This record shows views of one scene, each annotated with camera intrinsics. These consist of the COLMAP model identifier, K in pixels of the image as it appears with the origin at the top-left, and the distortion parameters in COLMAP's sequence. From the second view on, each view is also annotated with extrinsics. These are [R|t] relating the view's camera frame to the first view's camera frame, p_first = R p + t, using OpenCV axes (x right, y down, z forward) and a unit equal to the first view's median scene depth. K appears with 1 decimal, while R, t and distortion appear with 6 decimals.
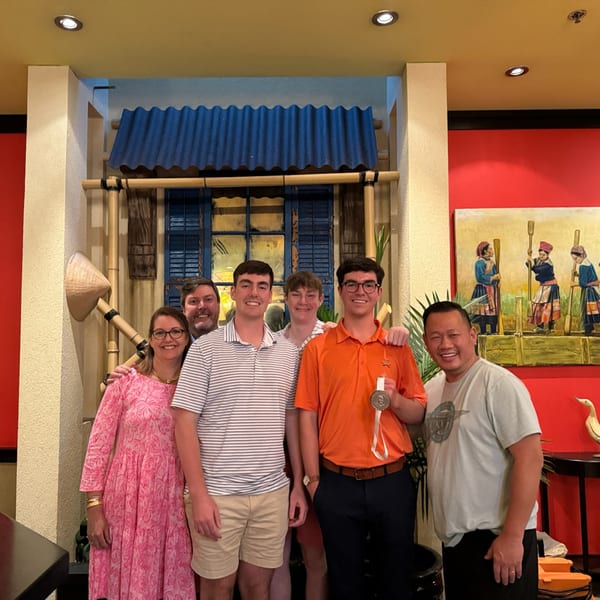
lens RADIAL K [[556.8, 0, 286.0], [0, 556.8, 306.0], [0, 0, 1]] dist [0.025449, -0.060840]
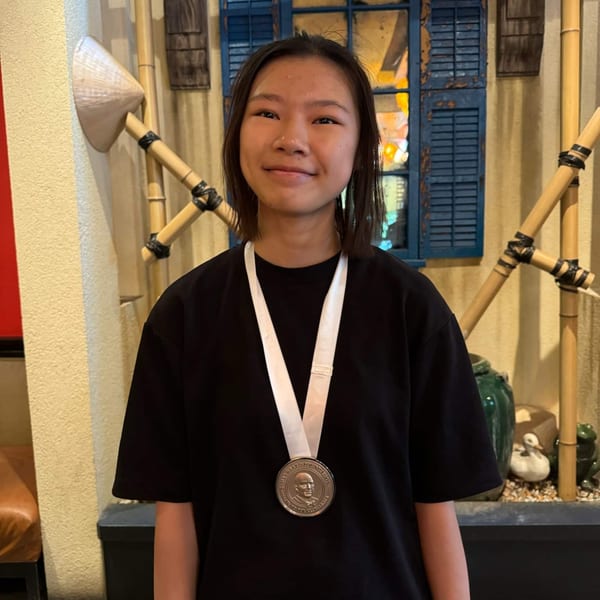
lens RADIAL K [[556.8, 0, 284.2], [0, 556.8, 277.3], [0, 0, 1]] dist [0.025449, -0.060840]
pose [[0.998544, -0.014987, -0.051820, -0.115265], [0.024810, 0.980596, 0.194465, 0.043369], [0.047900, -0.195468, 0.979540, 0.317893]]
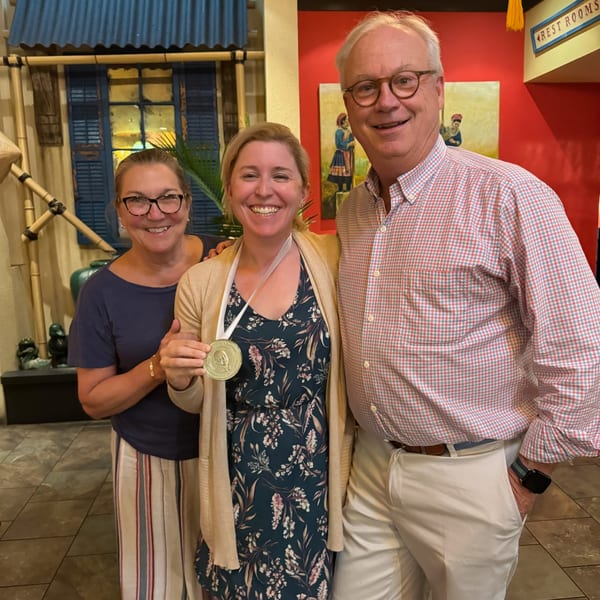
lens RADIAL K [[556.8, 0, 294.6], [0, 556.8, 296.0], [0, 0, 1]] dist [0.025449, -0.060840]
pose [[0.994846, -0.027988, 0.097460, 0.124006], [0.005177, 0.973919, 0.226836, -0.004568], [-0.101267, -0.225162, 0.969044, -0.242657]]
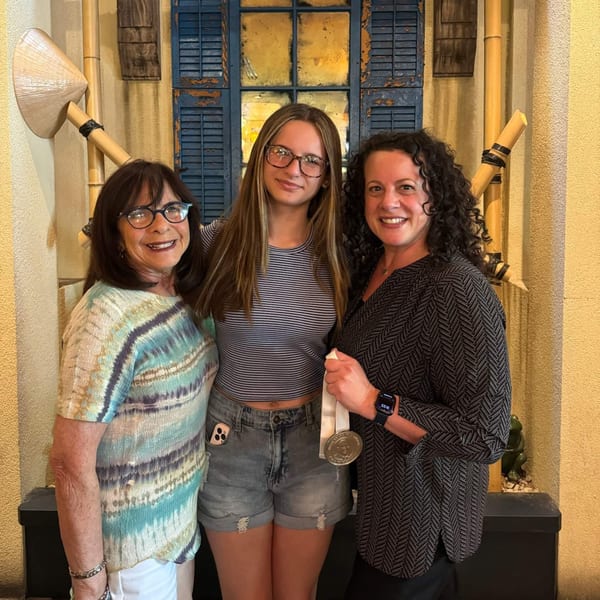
lens RADIAL K [[556.8, 0, 293.6], [0, 556.8, 228.2], [0, 0, 1]] dist [0.025449, -0.060840]
pose [[0.999551, 0.005727, -0.029416, -0.048963], [-0.001663, 0.990657, 0.136367, 0.037434], [0.029922, -0.136257, 0.990222, 0.305167]]
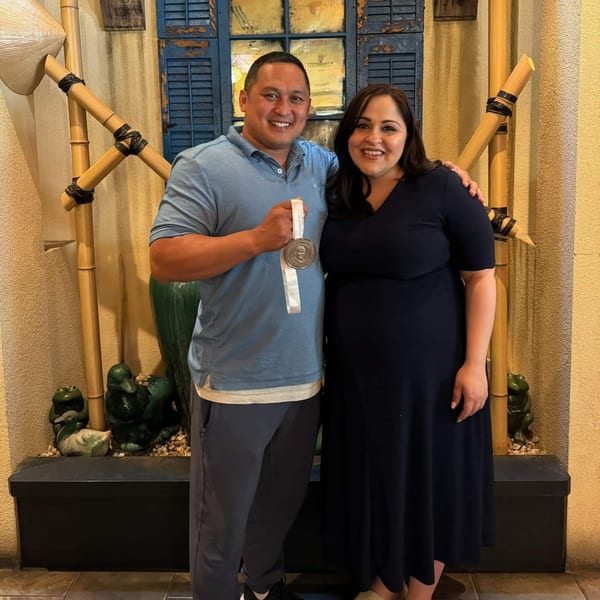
lens RADIAL K [[556.8, 0, 290.1], [0, 556.8, 206.9], [0, 0, 1]] dist [0.025449, -0.060840]
pose [[0.999295, -0.010715, -0.035980, -0.044034], [0.017070, 0.983282, 0.181288, 0.038028], [0.033436, -0.181774, 0.982772, 0.335018]]
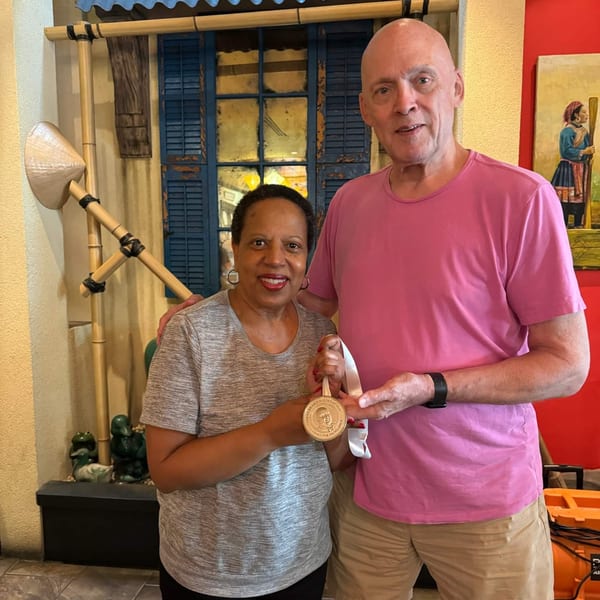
lens RADIAL K [[556.8, 0, 298.4], [0, 556.8, 313.6], [0, 0, 1]] dist [0.025449, -0.060840]
pose [[0.993327, 0.021025, -0.113396, 0.079598], [0.001925, 0.980083, 0.198578, 0.013317], [0.115313, -0.197472, 0.973503, 0.182733]]
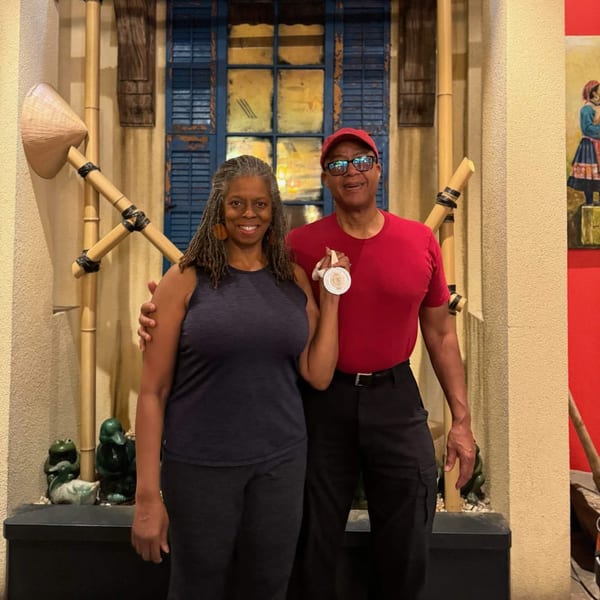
lens RADIAL K [[556.8, 0, 300.4], [0, 556.8, 207.5], [0, 0, 1]] dist [0.025449, -0.060840]
pose [[0.999559, 0.012566, -0.026923, -0.012284], [-0.011533, 0.999204, 0.038179, 0.030150], [0.027381, -0.037851, 0.998908, 0.242335]]
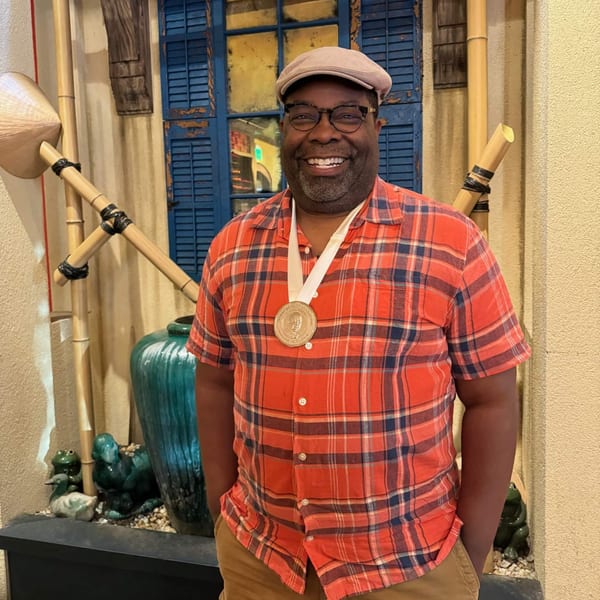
lens RADIAL K [[556.8, 0, 299.9], [0, 556.8, 261.1], [0, 0, 1]] dist [0.025449, -0.060840]
pose [[0.966327, 0.002324, -0.257306, 0.113919], [0.039164, 0.986981, 0.155995, 0.029857], [0.254319, -0.160820, 0.953656, 0.374518]]
